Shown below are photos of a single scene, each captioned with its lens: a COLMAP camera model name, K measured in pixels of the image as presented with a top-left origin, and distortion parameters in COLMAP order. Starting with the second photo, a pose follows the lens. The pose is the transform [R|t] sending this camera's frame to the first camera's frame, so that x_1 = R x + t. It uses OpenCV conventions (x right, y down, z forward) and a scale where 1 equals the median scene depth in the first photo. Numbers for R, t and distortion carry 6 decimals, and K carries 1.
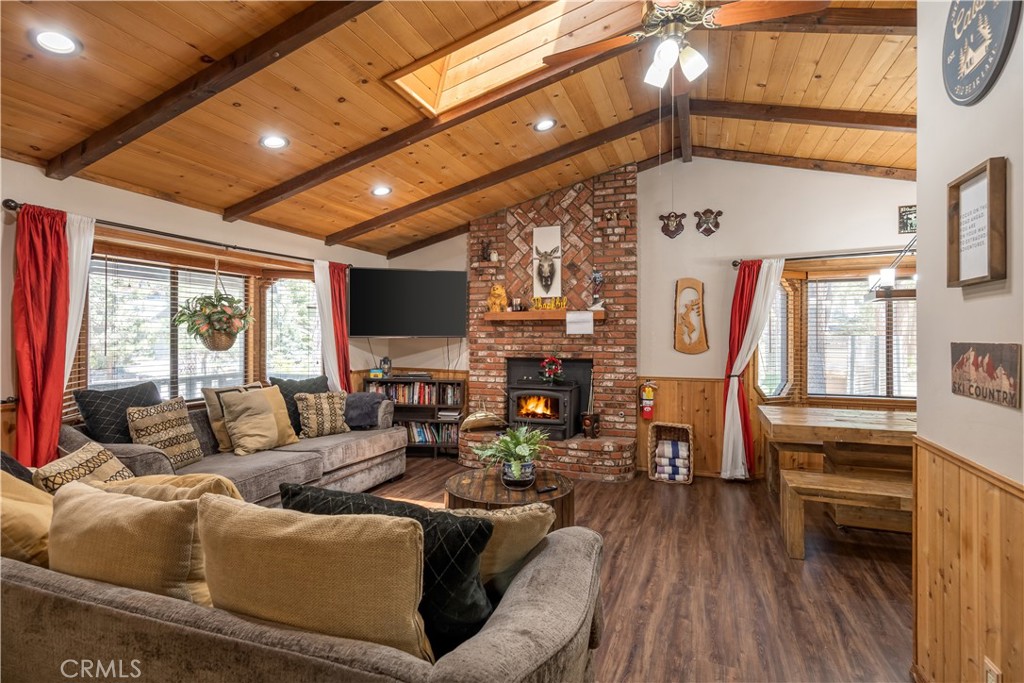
lens RADIAL K [[507.1, 0, 511.5], [0, 507.1, 334.3], [0, 0, 1]] dist [0.003442, 0.000398]
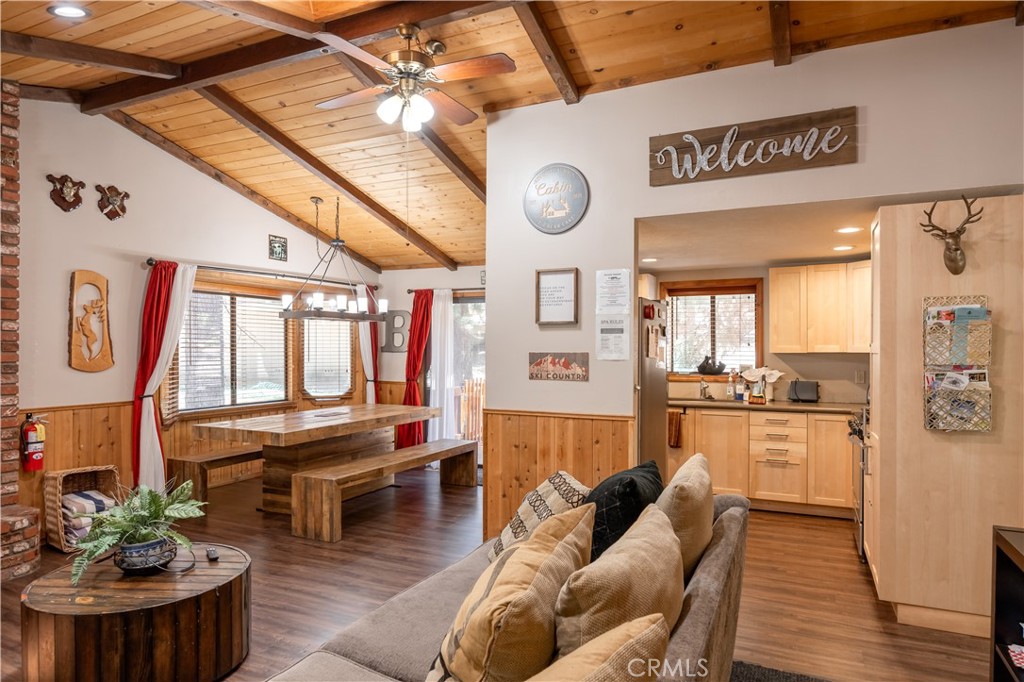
lens RADIAL K [[619.5, 0, 509.0], [0, 619.5, 350.0], [0, 0, 1]] dist [-0.011902, 0.000808]
pose [[0.084530, -0.002437, 0.996418, -0.503014], [-0.005174, 0.999982, 0.002885, 0.000119], [-0.996407, -0.005400, 0.084516, 0.307995]]
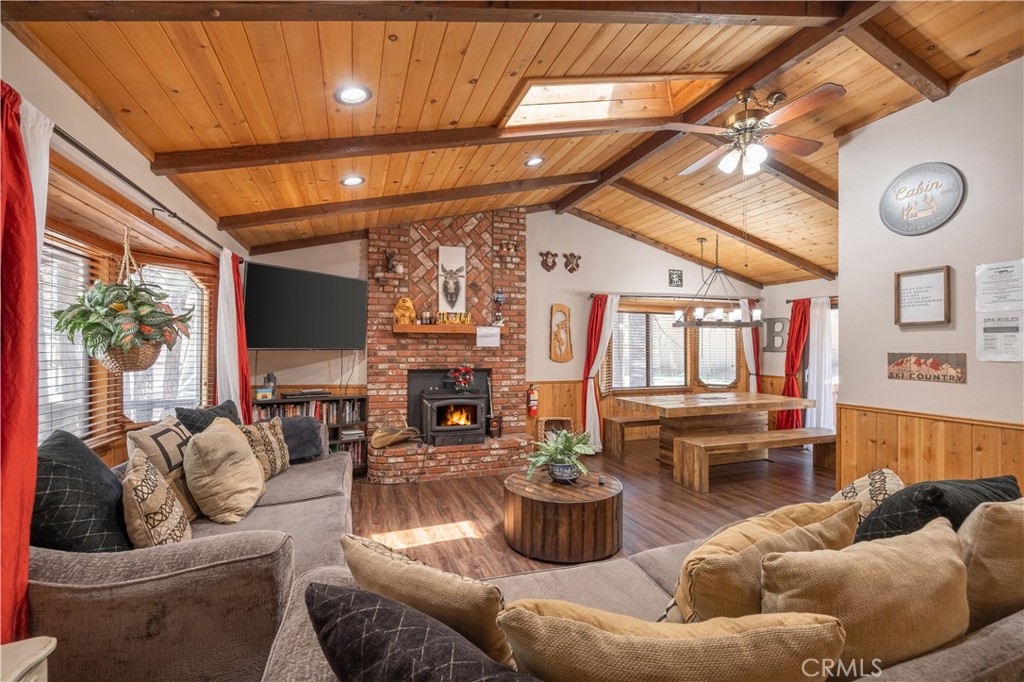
lens RADIAL K [[435.3, 0, 509.7], [0, 435.3, 345.4], [0, 0, 1]] dist [-0.011216, 0.000824]
pose [[0.764368, 0.005383, 0.644757, -0.466229], [-0.003892, 0.999985, -0.003735, -0.000141], [-0.644768, 0.000346, 0.764378, 0.233301]]
